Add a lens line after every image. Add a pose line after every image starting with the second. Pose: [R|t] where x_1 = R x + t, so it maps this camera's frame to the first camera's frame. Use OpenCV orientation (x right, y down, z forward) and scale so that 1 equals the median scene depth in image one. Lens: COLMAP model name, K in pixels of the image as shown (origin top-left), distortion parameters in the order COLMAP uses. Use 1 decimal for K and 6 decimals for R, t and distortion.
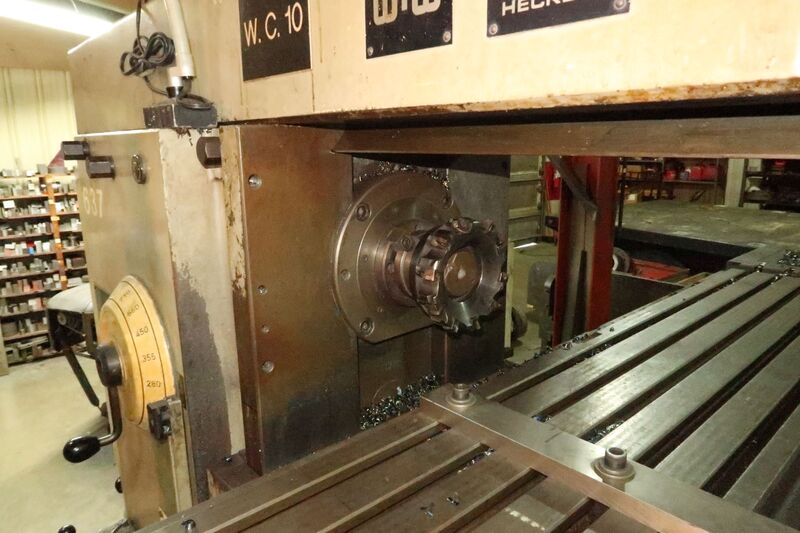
lens RADIAL K [[543.7, 0, 402.1], [0, 543.7, 267.7], [0, 0, 1]] dist [-0.024768, 0.009849]
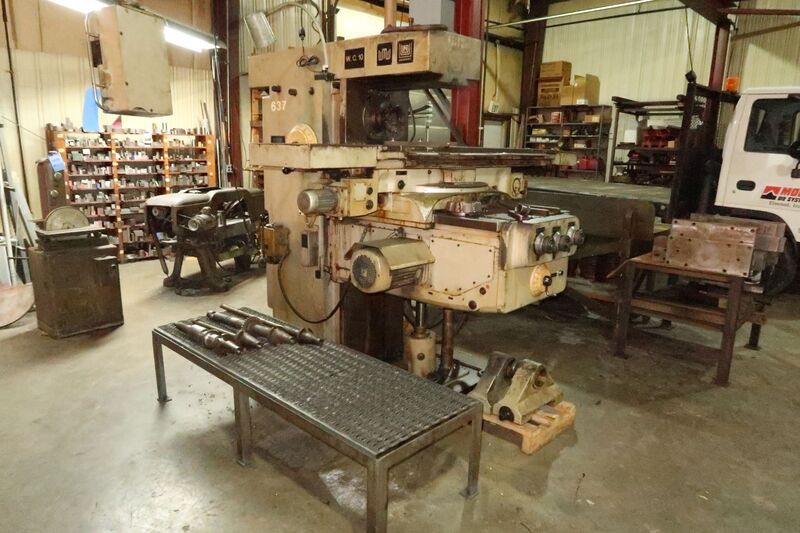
lens RADIAL K [[543.7, 0, 399.9], [0, 543.7, 265.3], [0, 0, 1]] dist [-0.024768, 0.009849]
pose [[0.994606, 0.012932, 0.102914, -0.041113], [-0.011474, 0.999825, -0.014746, 0.189334], [-0.103087, 0.013486, 0.994581, -0.493650]]
